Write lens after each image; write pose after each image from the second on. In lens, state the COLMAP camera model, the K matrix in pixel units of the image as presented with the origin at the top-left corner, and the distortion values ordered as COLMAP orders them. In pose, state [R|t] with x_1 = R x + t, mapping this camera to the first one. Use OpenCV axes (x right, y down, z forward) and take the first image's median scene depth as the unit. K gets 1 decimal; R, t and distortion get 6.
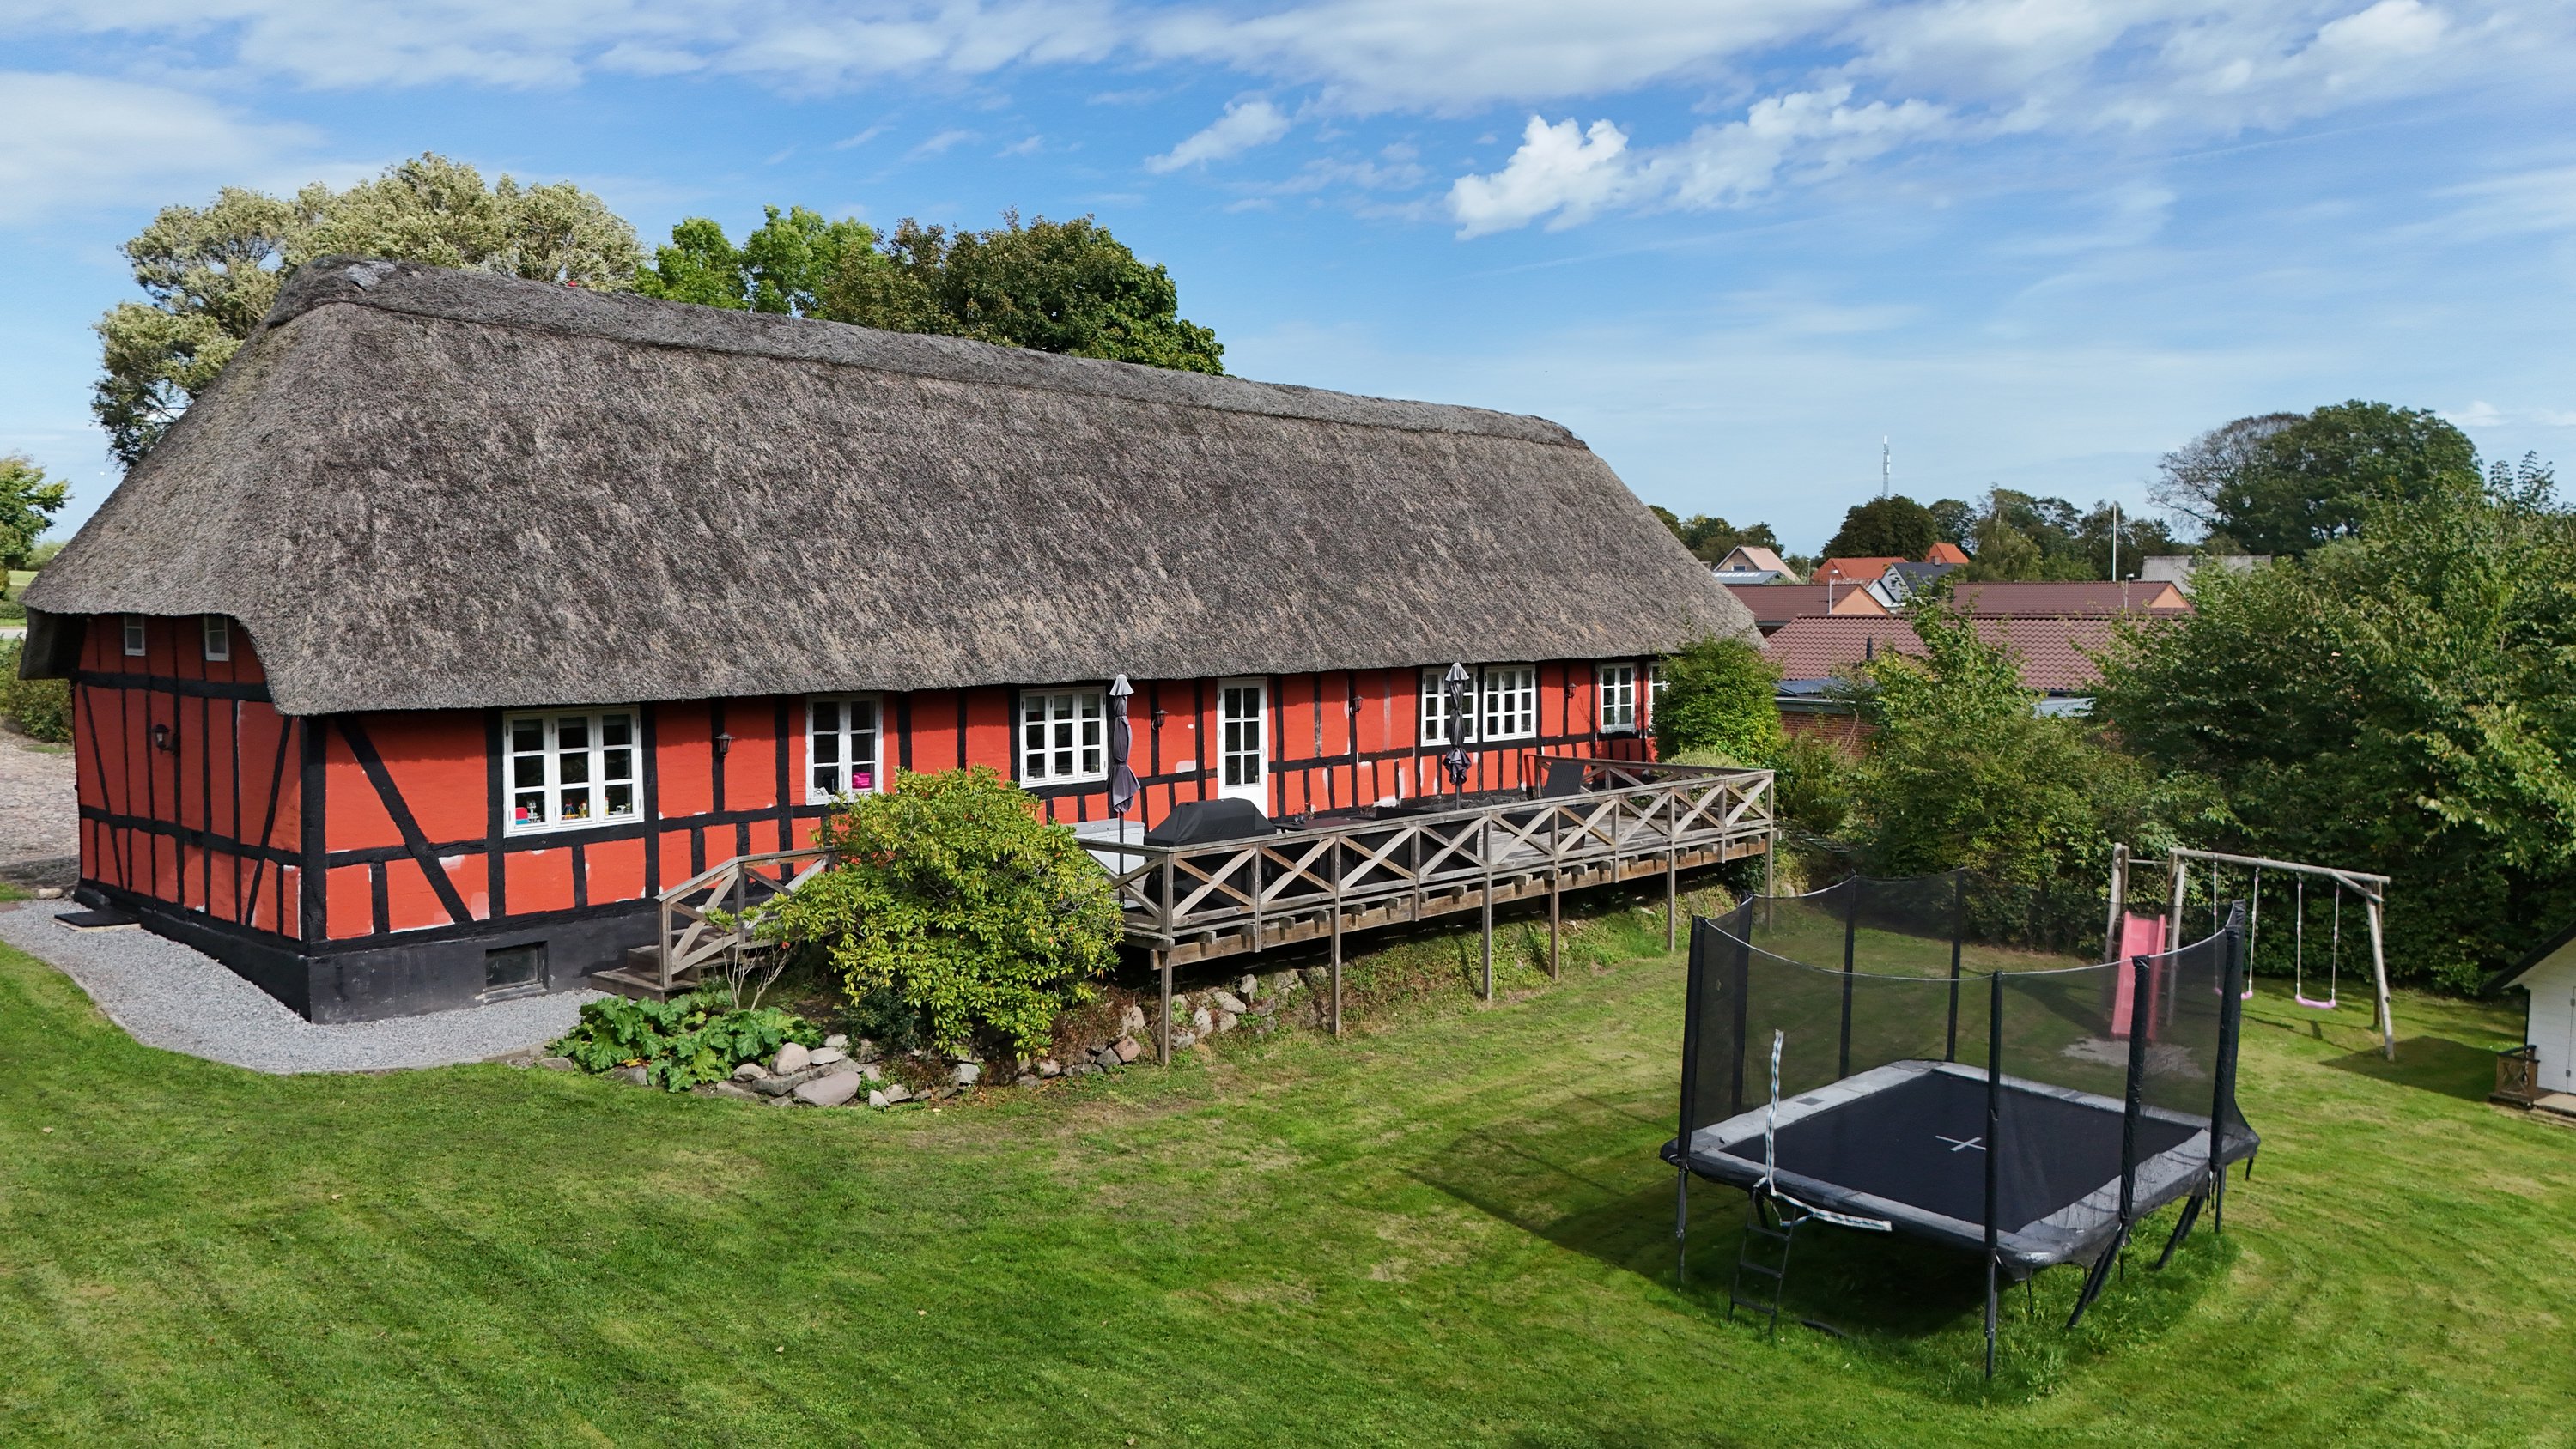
lens RADIAL K [[1879.5, 0, 1280.4], [0, 1879.5, 722.5], [0, 0, 1]] dist [0.135999, -0.297491]
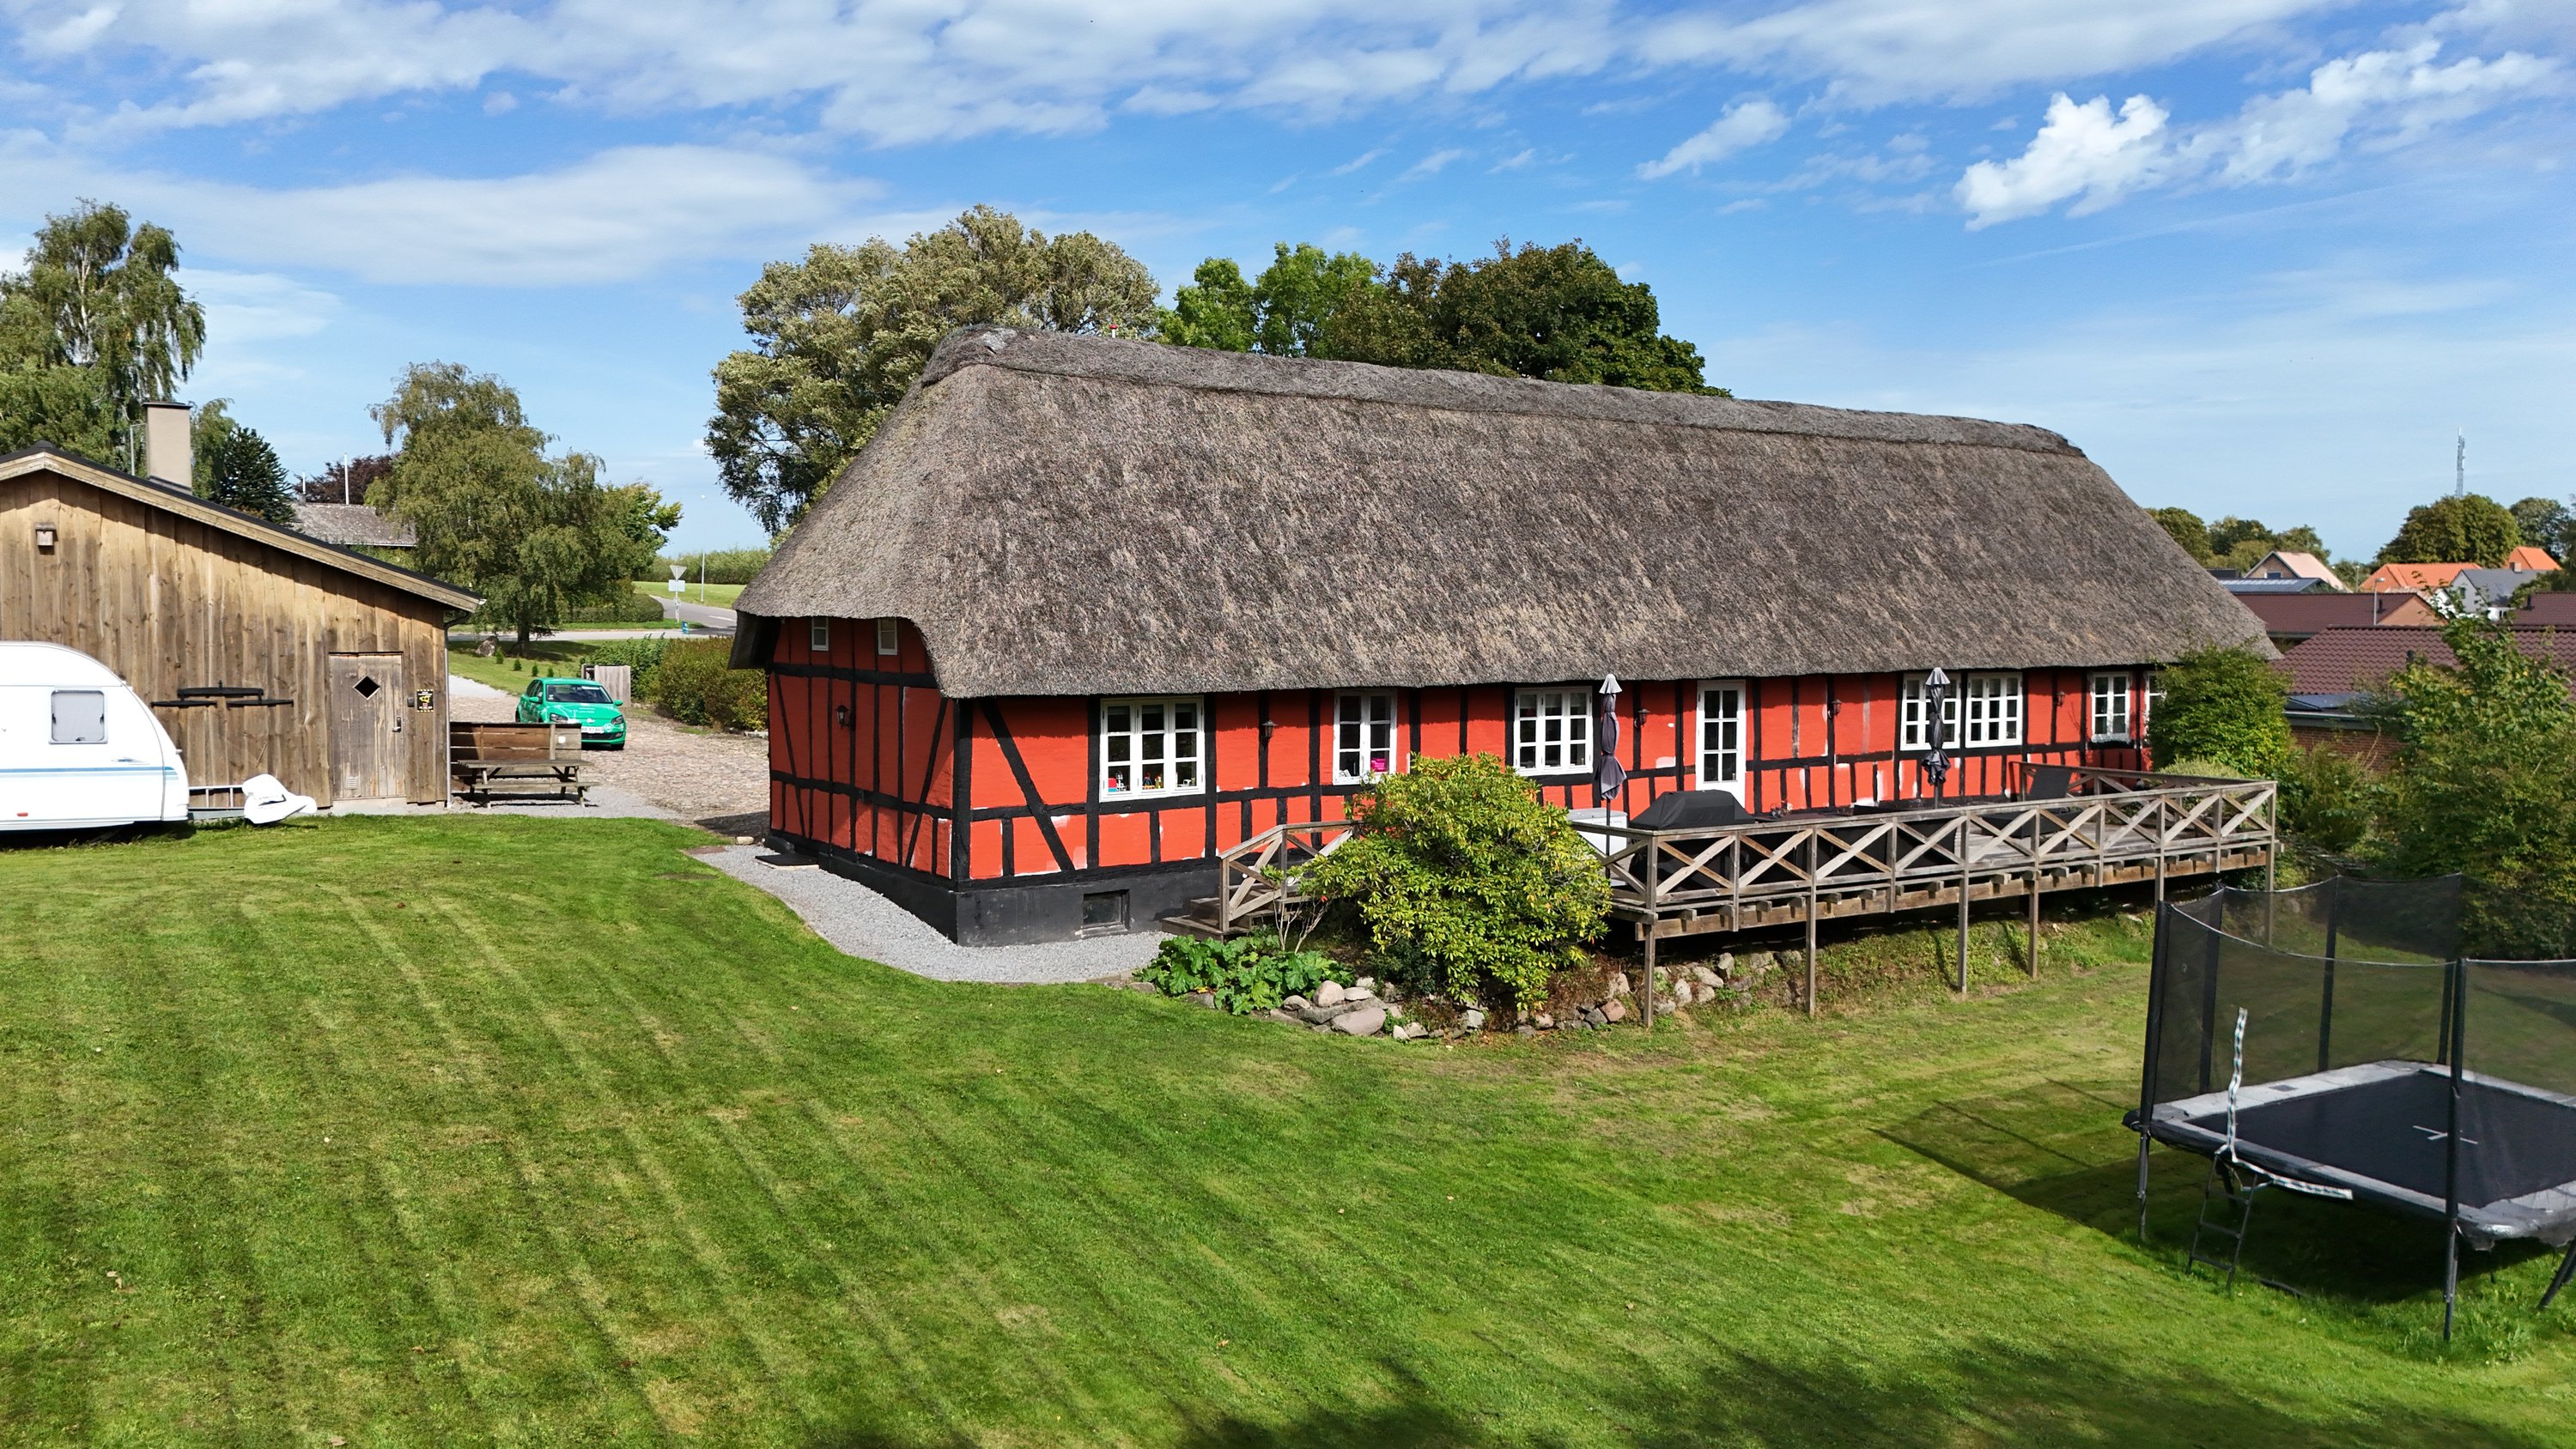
lens RADIAL K [[1879.5, 0, 1280.4], [0, 1879.5, 722.5], [0, 0, 1]] dist [0.135999, -0.297491]
pose [[0.970444, 0.018109, -0.240647, -0.005377], [-0.019101, 0.999816, -0.001788, 0.007748], [0.240570, 0.006332, 0.970611, -0.115700]]
